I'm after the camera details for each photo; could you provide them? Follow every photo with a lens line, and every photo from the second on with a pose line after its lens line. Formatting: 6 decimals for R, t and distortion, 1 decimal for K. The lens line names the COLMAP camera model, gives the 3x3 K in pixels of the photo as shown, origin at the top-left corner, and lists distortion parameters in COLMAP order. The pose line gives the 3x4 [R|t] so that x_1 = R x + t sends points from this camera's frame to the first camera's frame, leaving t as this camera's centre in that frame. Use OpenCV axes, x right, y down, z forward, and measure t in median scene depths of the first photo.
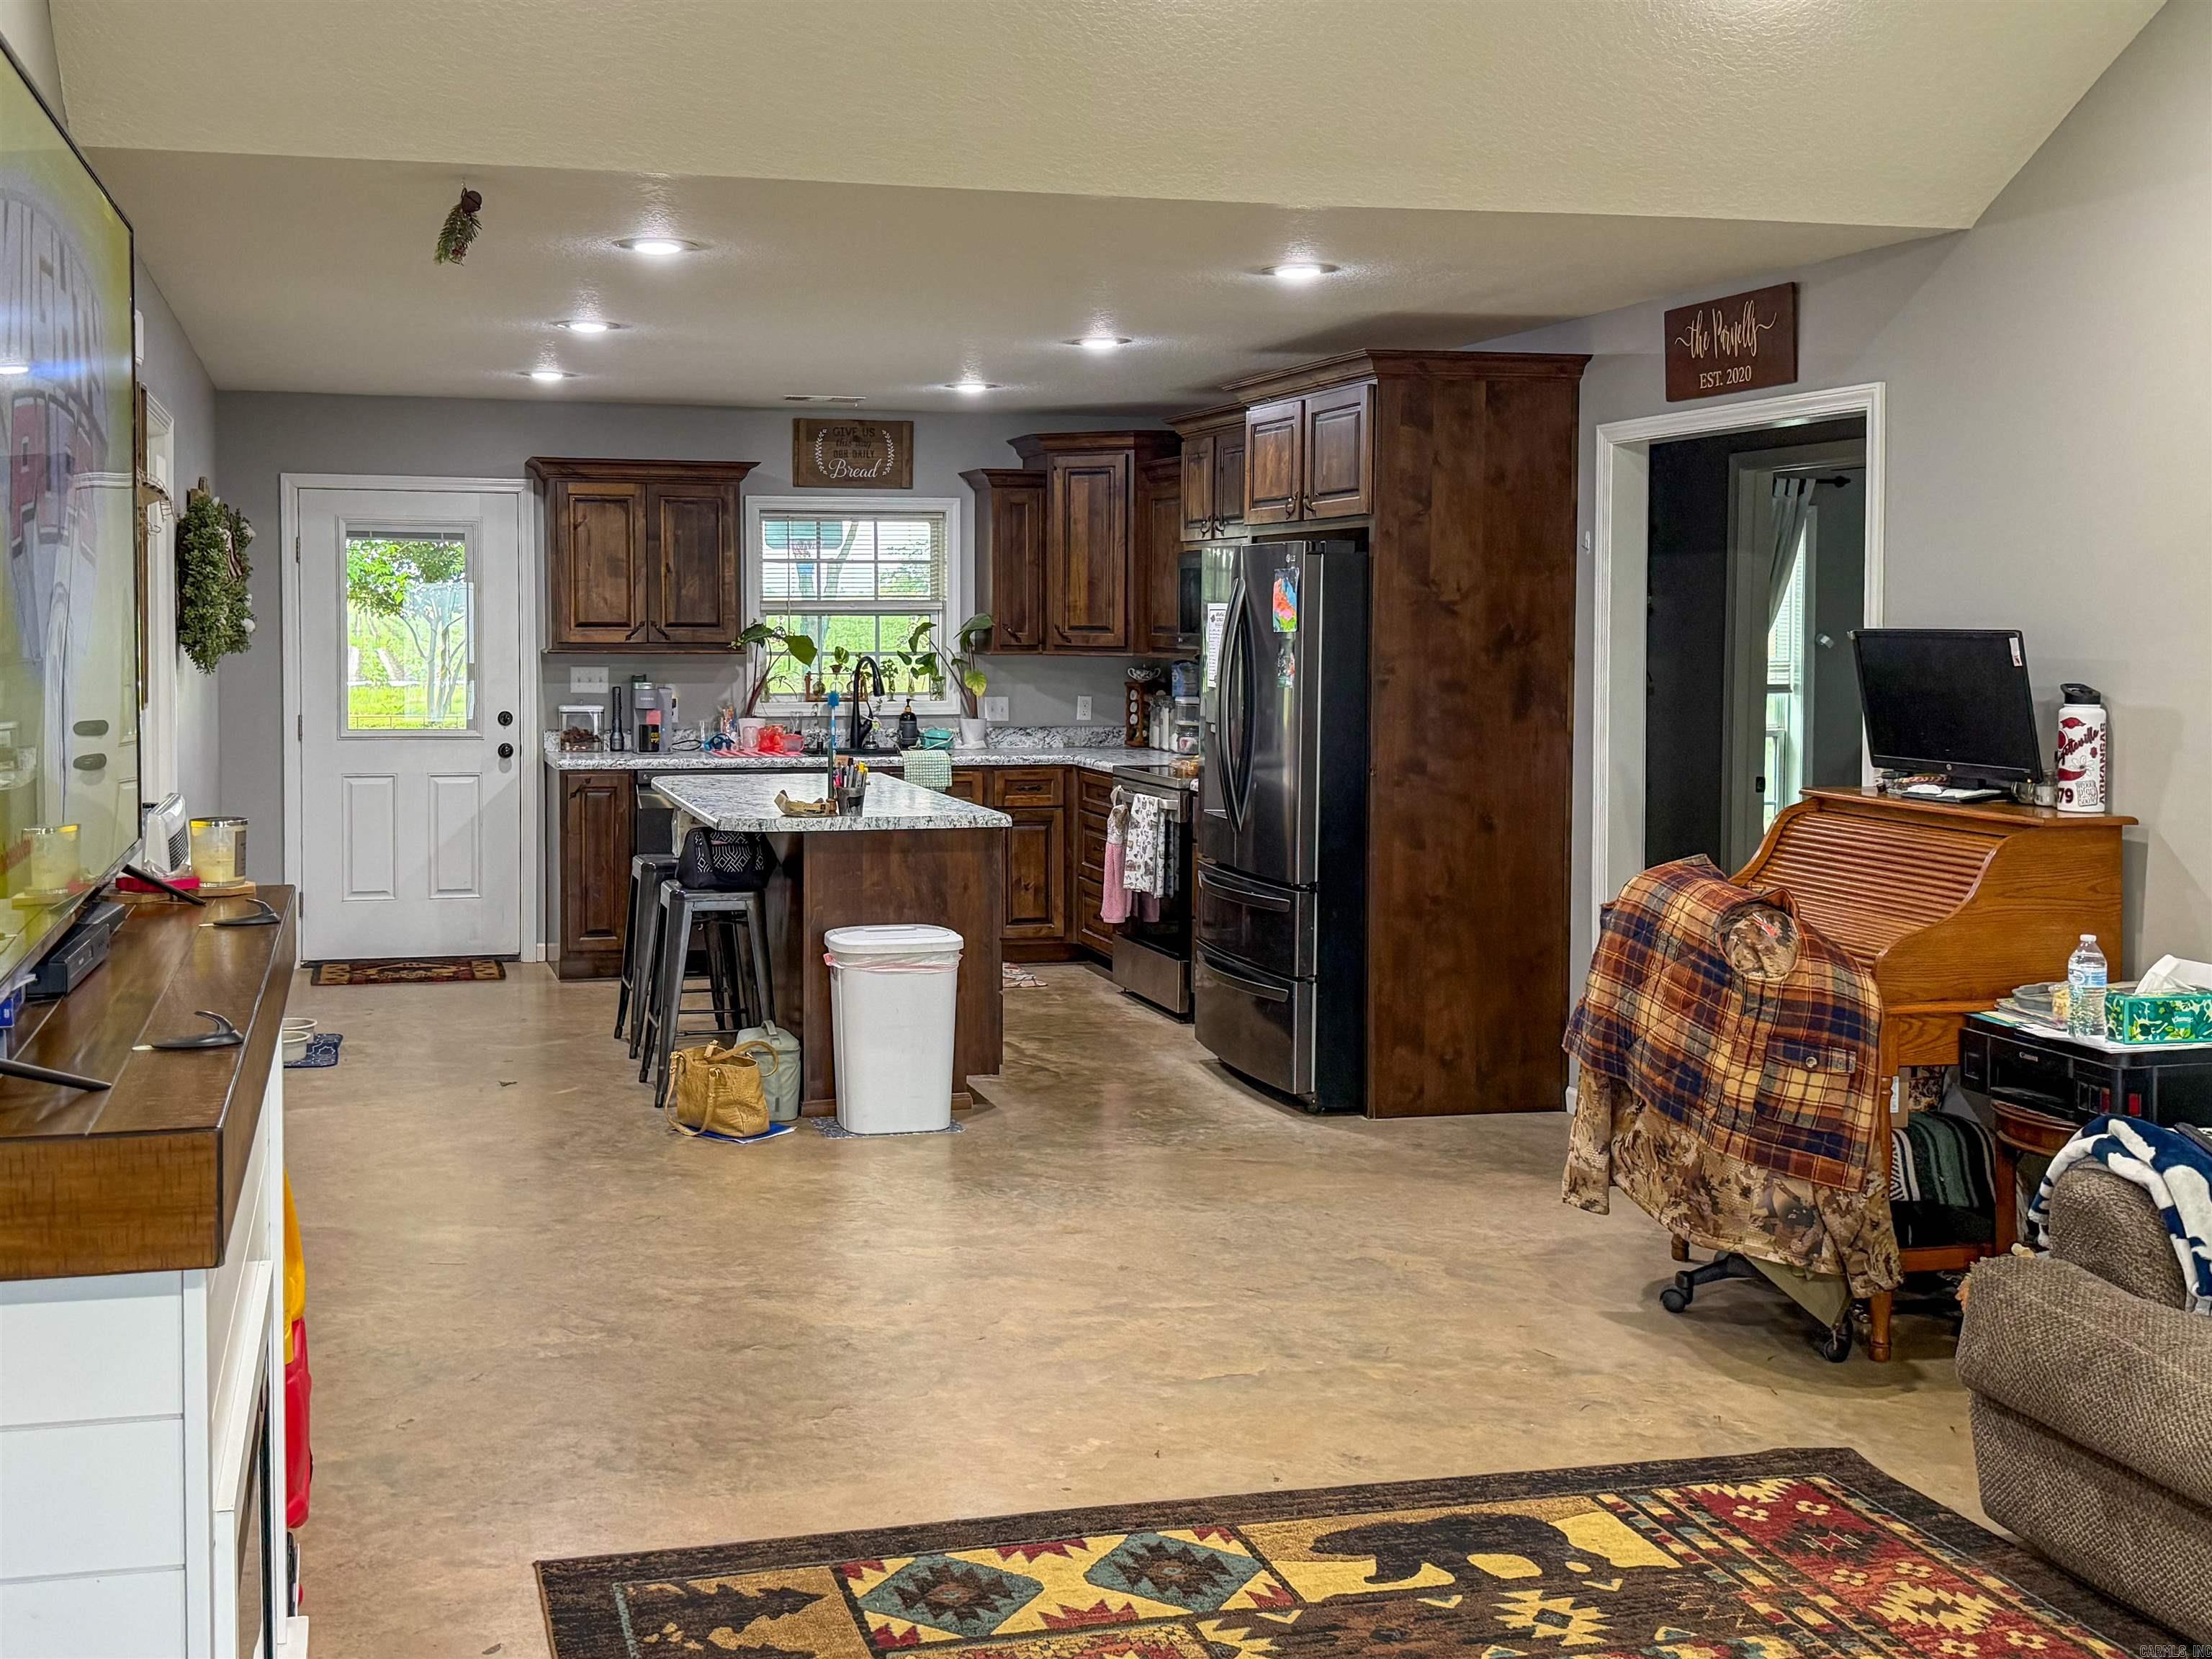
lens RADIAL K [[2502.6, 0, 1103.8], [0, 2502.6, 821.8], [0, 0, 1]] dist [0.113255, 0.000000]
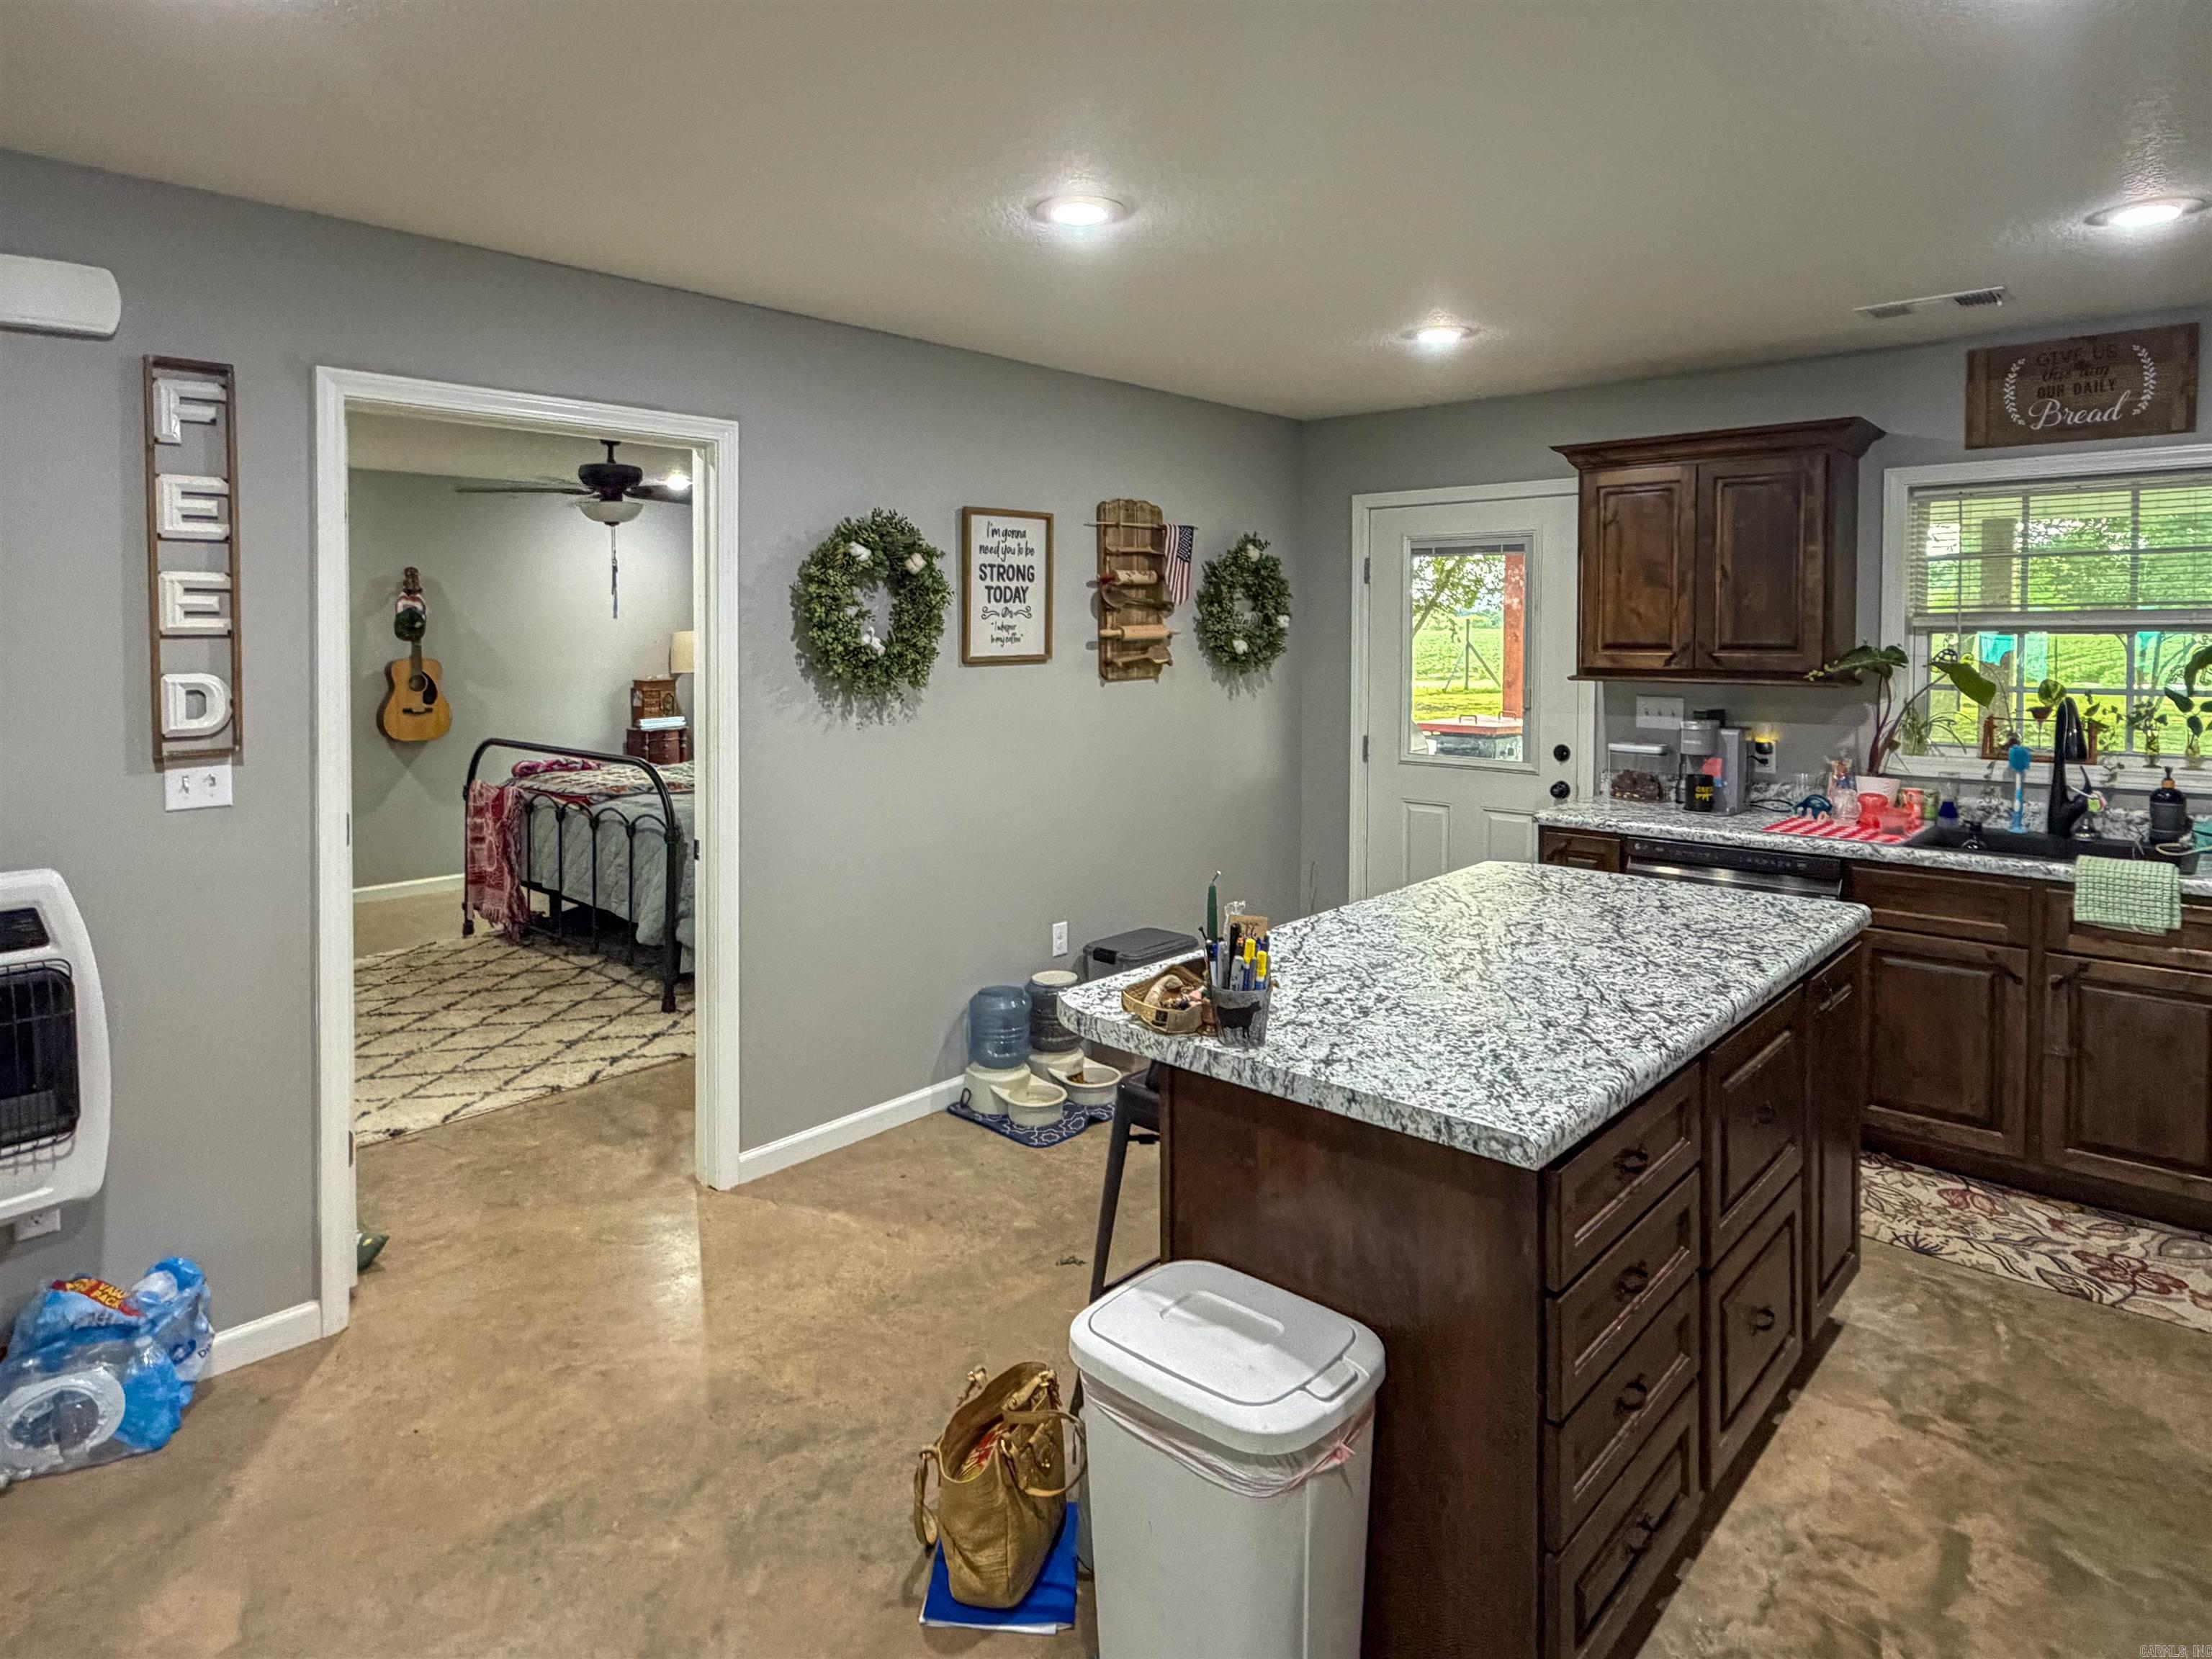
lens RADIAL K [[1353.6, 0, 1070.6], [0, 1353.6, 666.7], [0, 0, 1]] dist [0.010247, 0.008163]
pose [[0.498375, 0.021797, -0.866688, 0.076480], [-0.069462, 0.997474, -0.014856, -0.047755], [0.864175, 0.067606, 0.498630, 0.567505]]
